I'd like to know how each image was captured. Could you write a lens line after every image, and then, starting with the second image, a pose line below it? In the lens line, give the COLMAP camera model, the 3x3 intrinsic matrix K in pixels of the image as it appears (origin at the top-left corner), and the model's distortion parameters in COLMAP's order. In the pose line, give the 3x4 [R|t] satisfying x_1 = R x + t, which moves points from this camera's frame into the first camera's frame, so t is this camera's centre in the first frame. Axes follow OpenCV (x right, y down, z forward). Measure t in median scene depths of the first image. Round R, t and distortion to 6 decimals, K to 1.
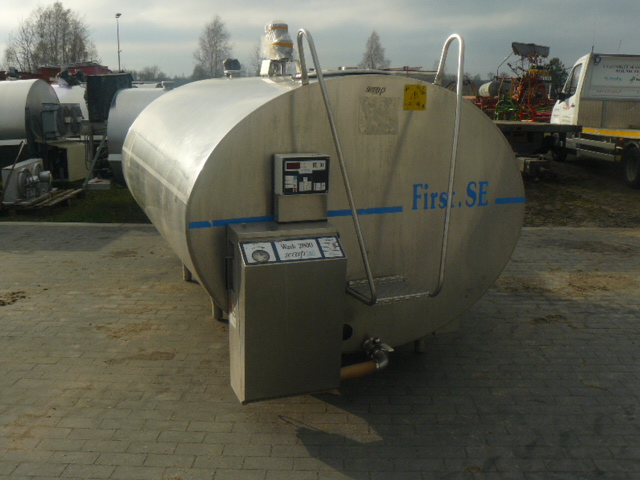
lens RADIAL K [[686.2, 0, 318.5], [0, 686.2, 241.1], [0, 0, 1]] dist [-0.100444, 0.000000]
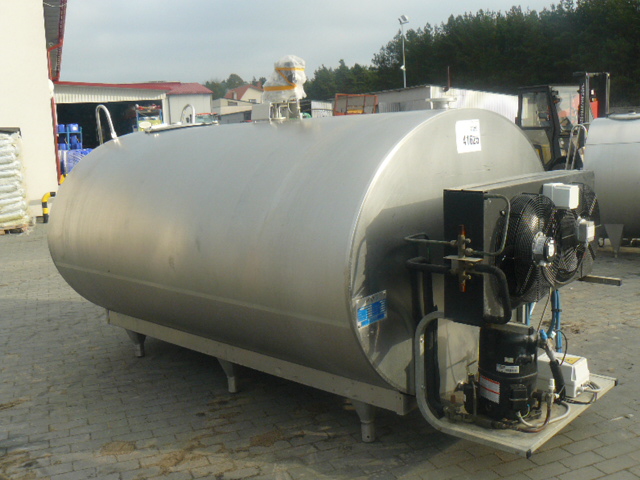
lens RADIAL K [[686.2, 0, 320.1], [0, 686.2, 239.5], [0, 0, 1]] dist [-0.100444, 0.000000]
pose [[-0.905717, 0.097987, -0.412402, 0.442586], [-0.055395, 0.937210, 0.344339, -0.606886], [0.420248, 0.334719, -0.843419, 2.738824]]
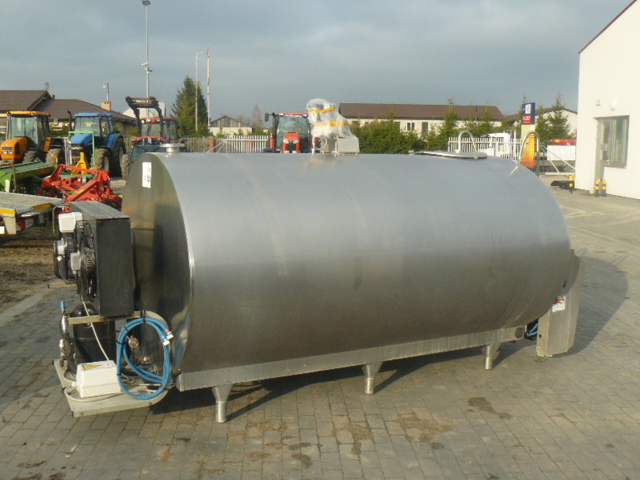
lens RADIAL K [[686.2, 0, 318.0], [0, 686.2, 234.4], [0, 0, 1]] dist [-0.100444, 0.000000]
pose [[-0.098914, -0.139693, 0.985242, -1.654013], [0.207619, 0.965410, 0.157725, -0.430484], [-0.973196, 0.220156, -0.066489, 1.651994]]
